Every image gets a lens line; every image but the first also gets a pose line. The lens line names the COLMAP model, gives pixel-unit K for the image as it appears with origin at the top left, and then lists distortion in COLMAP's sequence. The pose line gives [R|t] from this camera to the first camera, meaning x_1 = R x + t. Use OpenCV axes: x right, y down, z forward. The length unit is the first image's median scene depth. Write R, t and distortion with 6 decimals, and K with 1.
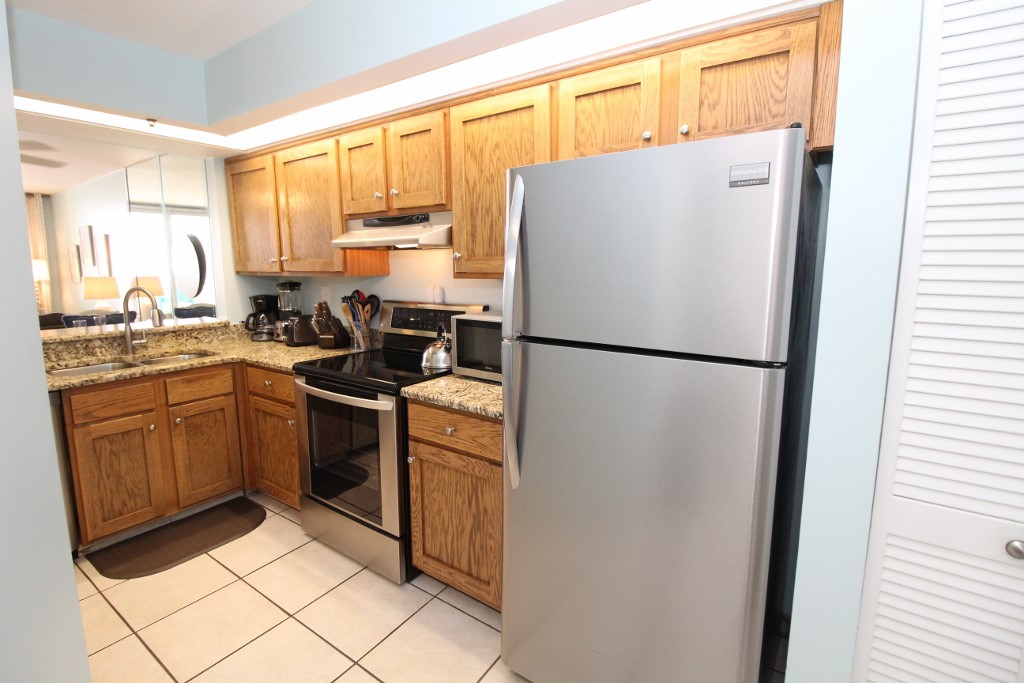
lens RADIAL K [[474.0, 0, 512.8], [0, 474.0, 329.8], [0, 0, 1]] dist [-0.001589, -0.011464]
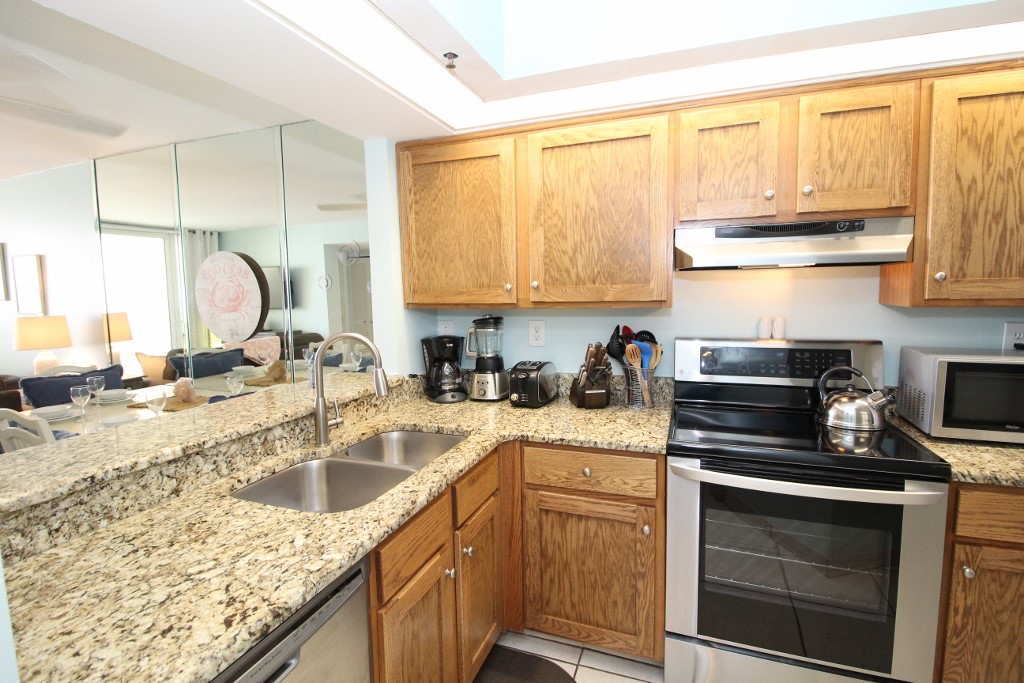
lens RADIAL K [[474.0, 0, 512.8], [0, 474.0, 329.8], [0, 0, 1]] dist [-0.001589, -0.011464]
pose [[0.970171, -0.036992, 0.239583, -0.825974], [0.048690, 0.997884, -0.043093, -0.065521], [-0.237482, 0.053473, 0.969919, 0.399204]]
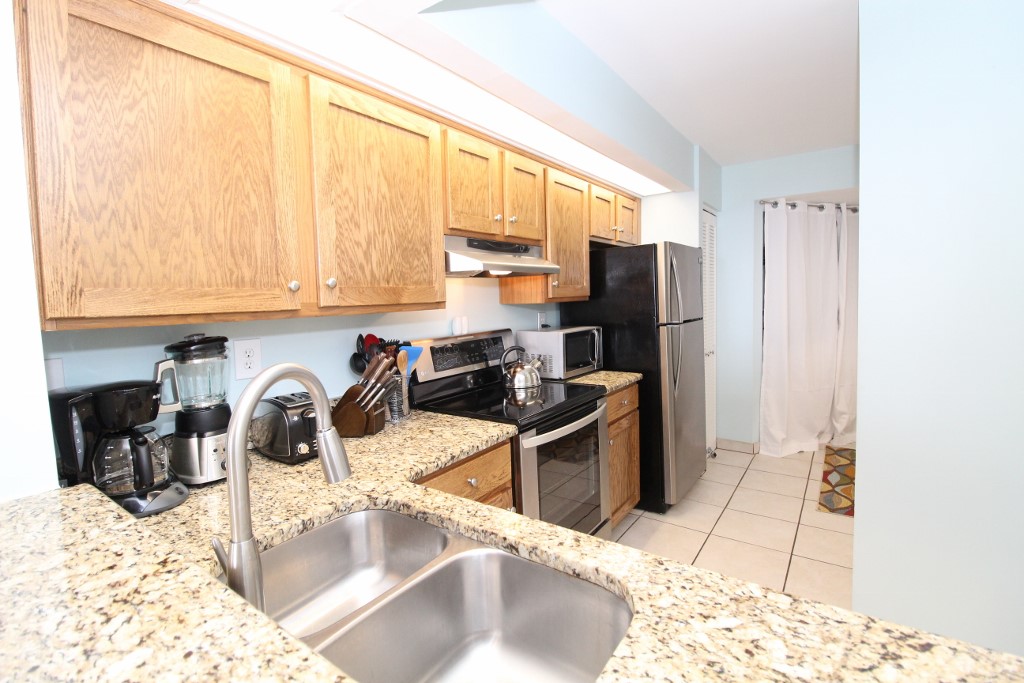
lens RADIAL K [[474.0, 0, 512.8], [0, 474.0, 329.8], [0, 0, 1]] dist [-0.001589, -0.011464]
pose [[0.013343, -0.067725, 0.997615, -1.202043], [0.164253, 0.984299, 0.064624, -0.121387], [-0.986328, 0.162999, 0.024257, 0.968732]]
